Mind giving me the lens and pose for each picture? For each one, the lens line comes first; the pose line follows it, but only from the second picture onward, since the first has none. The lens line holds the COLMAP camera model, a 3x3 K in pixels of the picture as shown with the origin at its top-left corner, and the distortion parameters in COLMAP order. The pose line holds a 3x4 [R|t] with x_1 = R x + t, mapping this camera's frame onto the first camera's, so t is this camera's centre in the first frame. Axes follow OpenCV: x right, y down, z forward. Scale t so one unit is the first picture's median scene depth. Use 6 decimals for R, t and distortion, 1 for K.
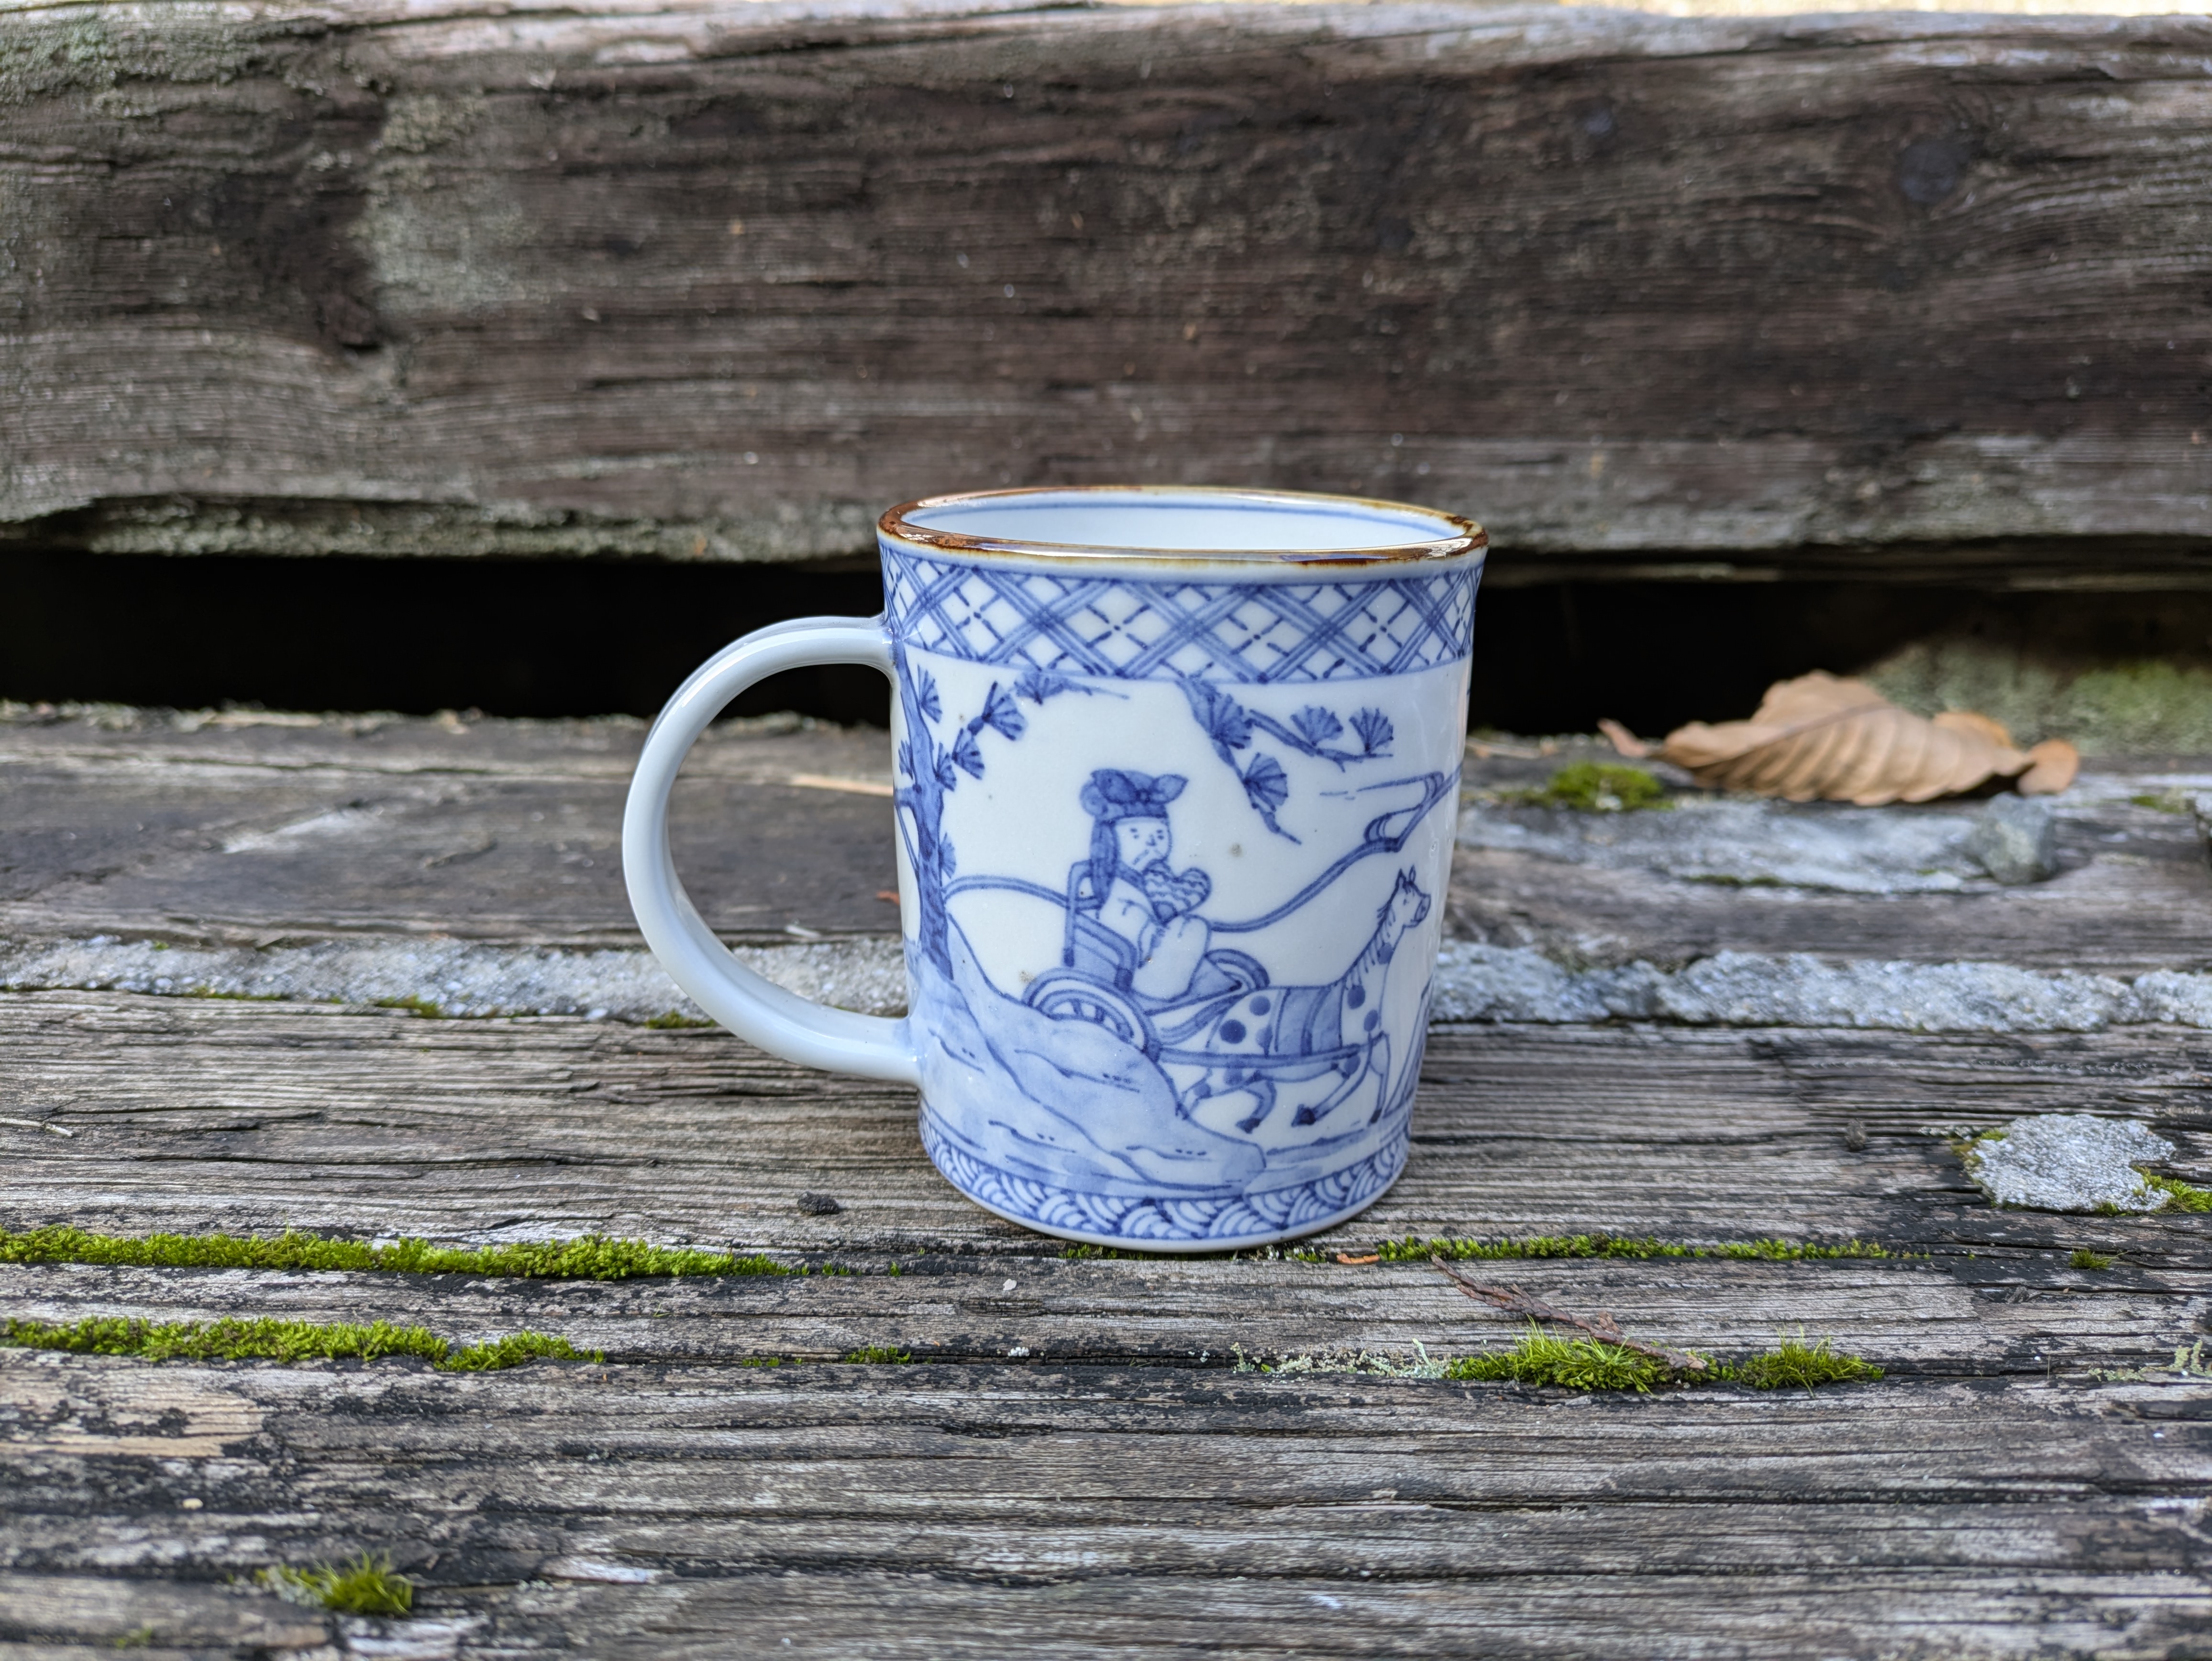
lens RADIAL K [[1736.6, 0, 1124.5], [0, 1736.6, 846.1], [0, 0, 1]] dist [-0.007255, -0.009282]
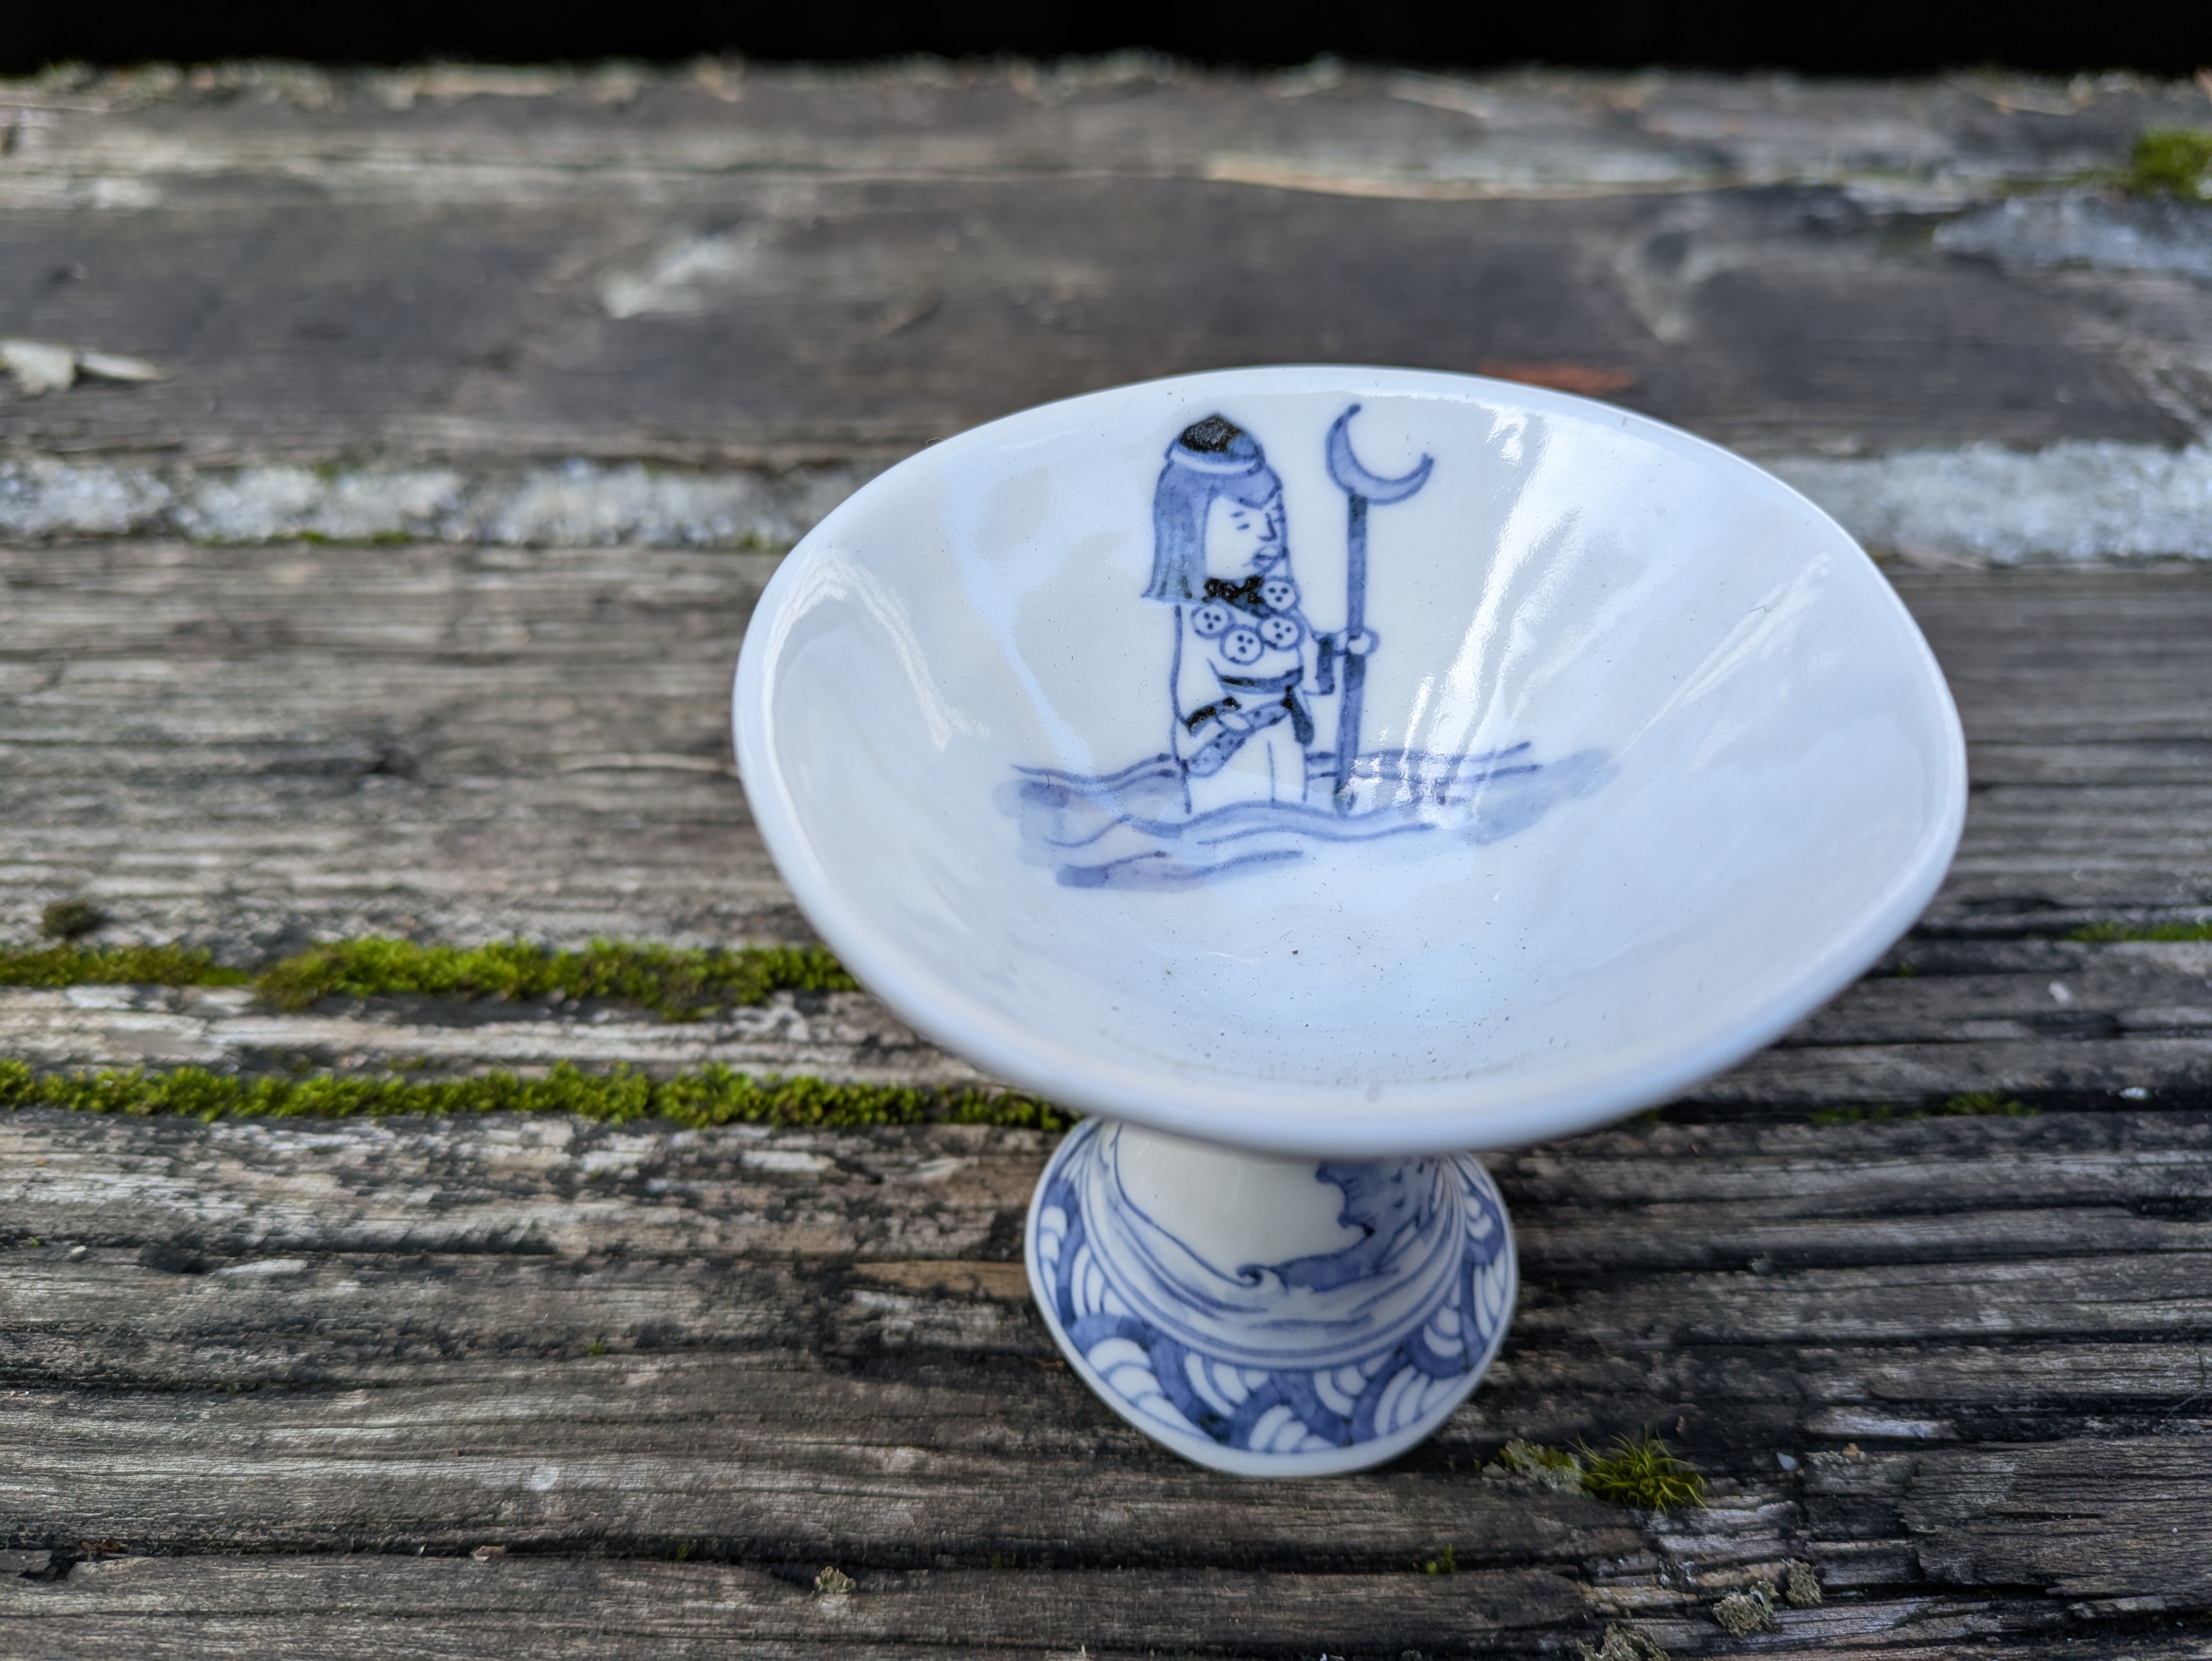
lens RADIAL K [[1791.5, 0, 1042.6], [0, 1791.5, 833.3], [0, 0, 1]] dist [0.004107, -0.068822]
pose [[0.999769, -0.021300, 0.002924, -0.521609], [0.018425, 0.918910, 0.394036, -0.157226], [-0.011080, -0.393891, 0.919090, 0.219015]]
